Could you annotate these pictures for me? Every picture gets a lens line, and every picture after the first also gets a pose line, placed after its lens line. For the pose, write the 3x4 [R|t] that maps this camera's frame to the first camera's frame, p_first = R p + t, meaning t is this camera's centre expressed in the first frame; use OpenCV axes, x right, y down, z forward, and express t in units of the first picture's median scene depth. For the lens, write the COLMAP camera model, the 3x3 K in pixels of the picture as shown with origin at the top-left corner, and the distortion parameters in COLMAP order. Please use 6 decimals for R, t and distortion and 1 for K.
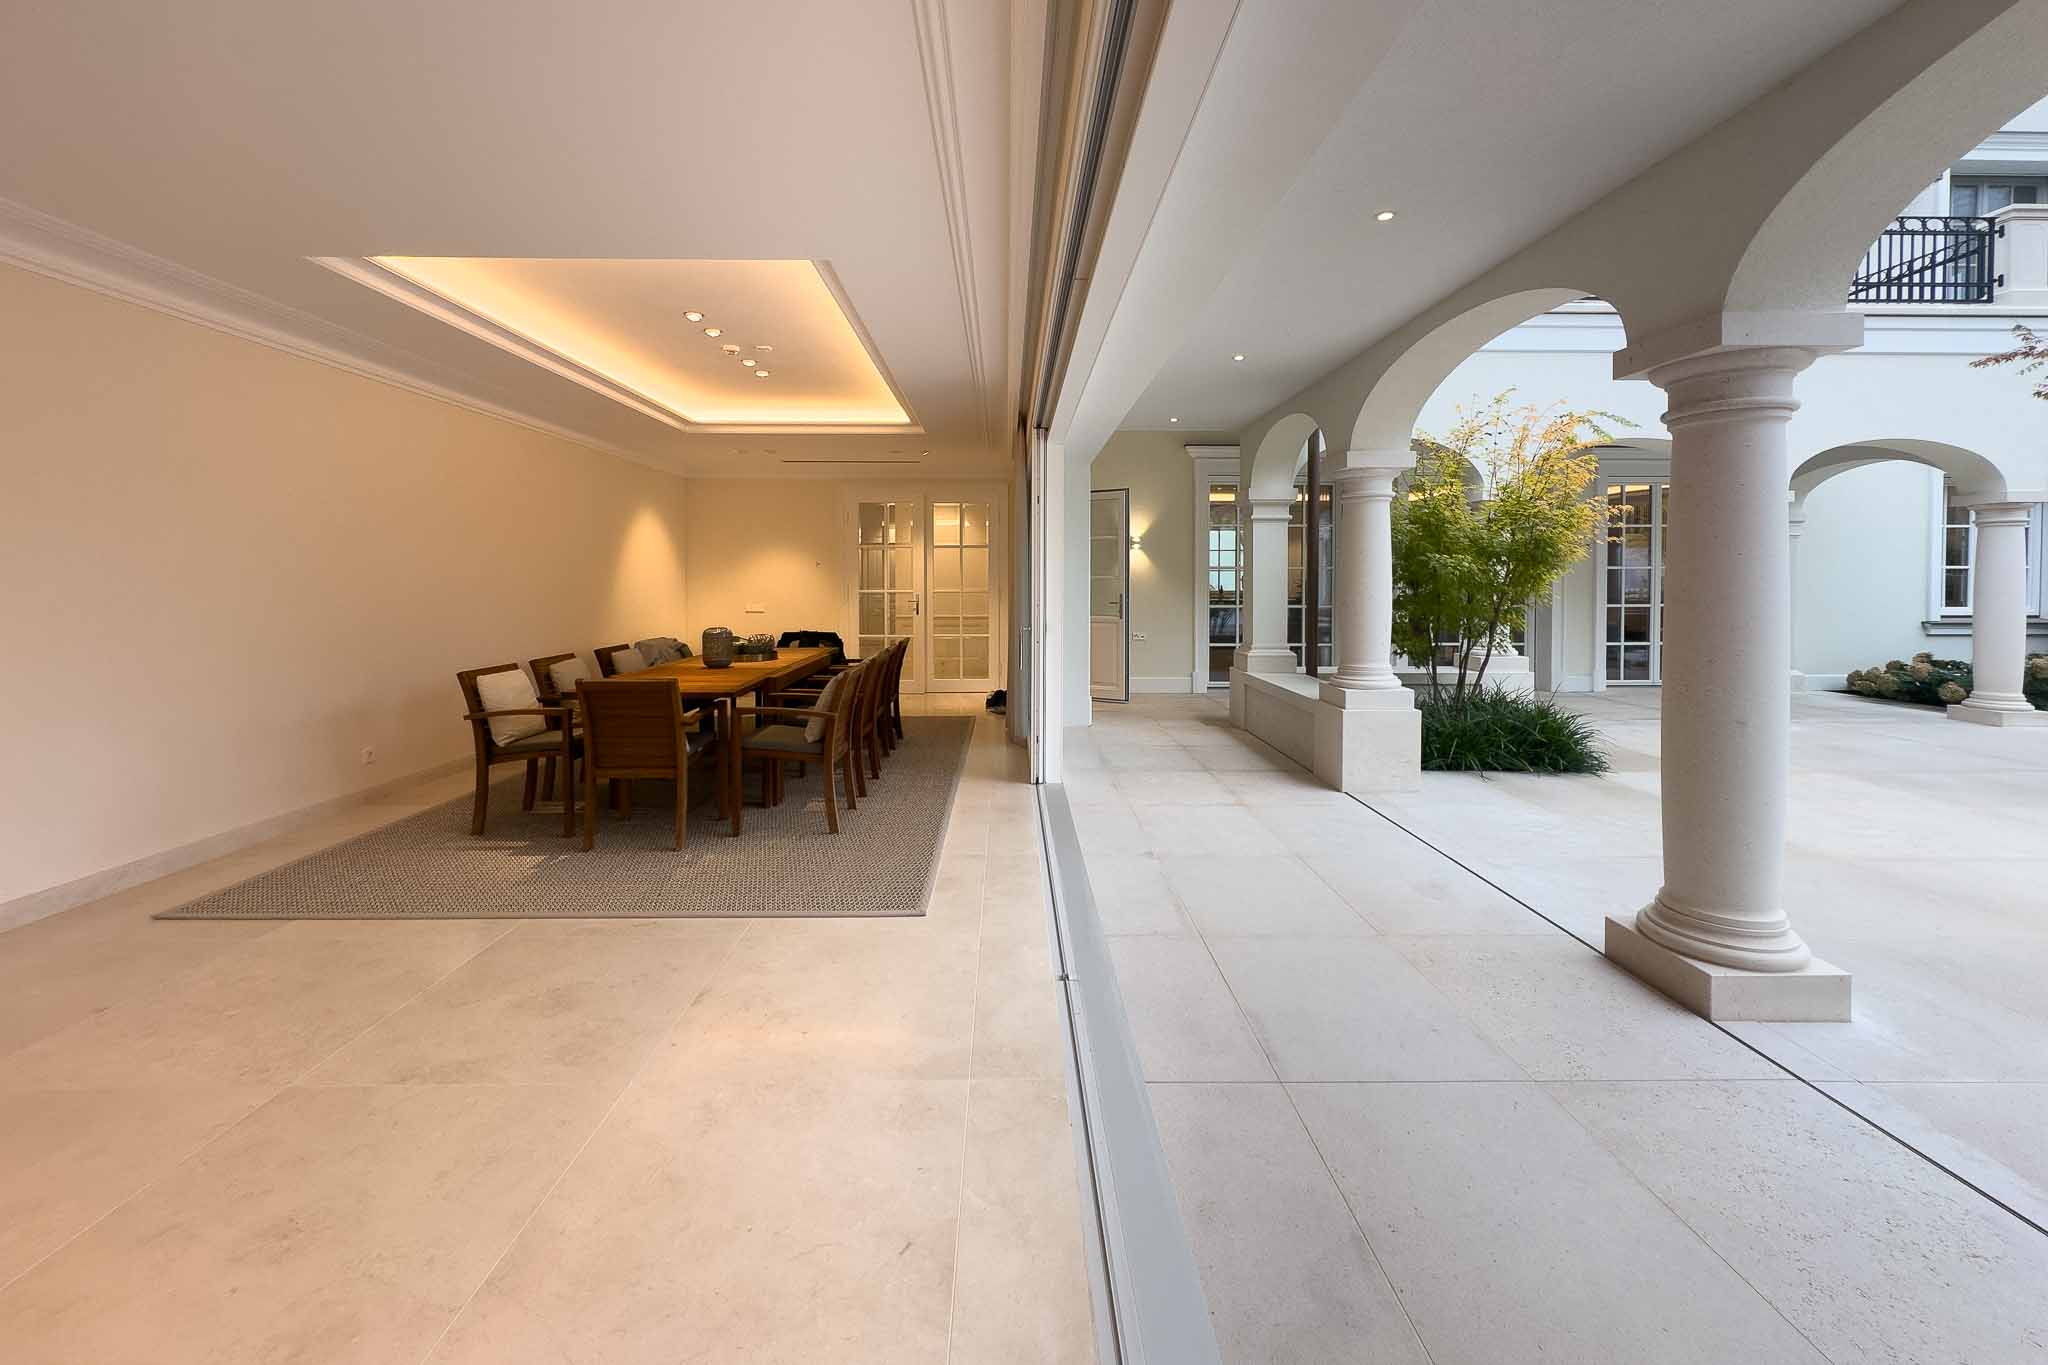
lens RADIAL K [[840.3, 0, 1027.7], [0, 840.3, 612.5], [0, 0, 1]] dist [0.001423, 0.000522]
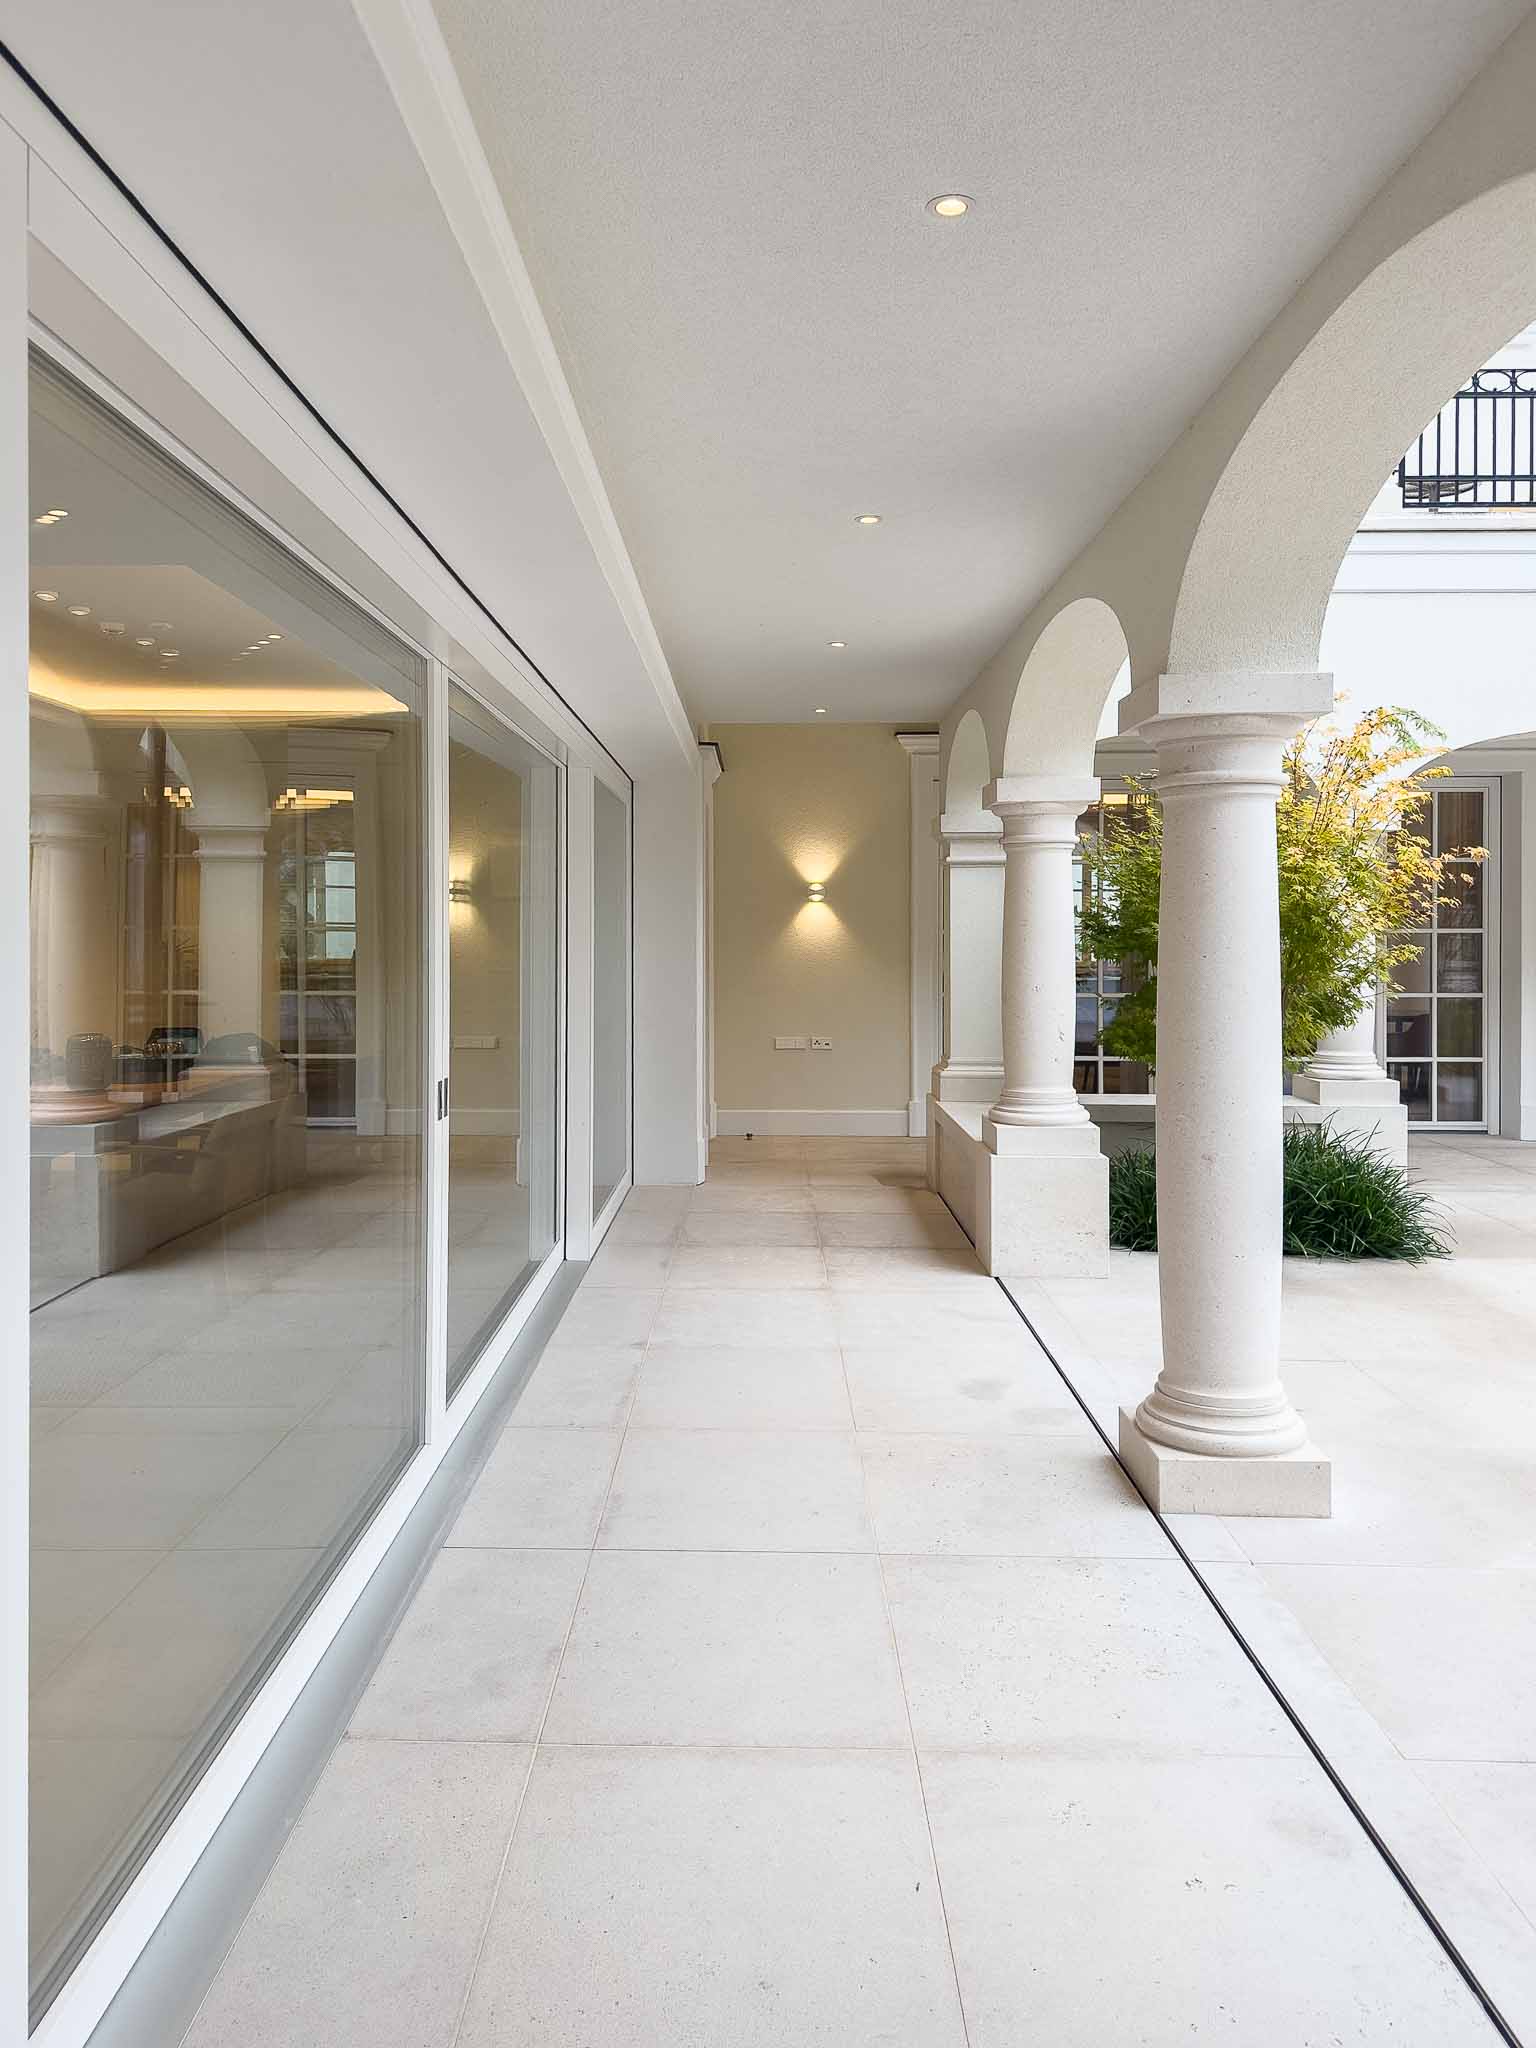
lens RADIAL K [[1578.9, 0, 768.0], [0, 1578.9, 1024.0], [0, 0, 1]] dist [-0.003484, -0.003711]
pose [[0.999585, 0.010713, -0.026753, 0.222079], [-0.010183, 0.999751, 0.019867, -0.015095], [0.026959, -0.019587, 0.999445, -0.280803]]
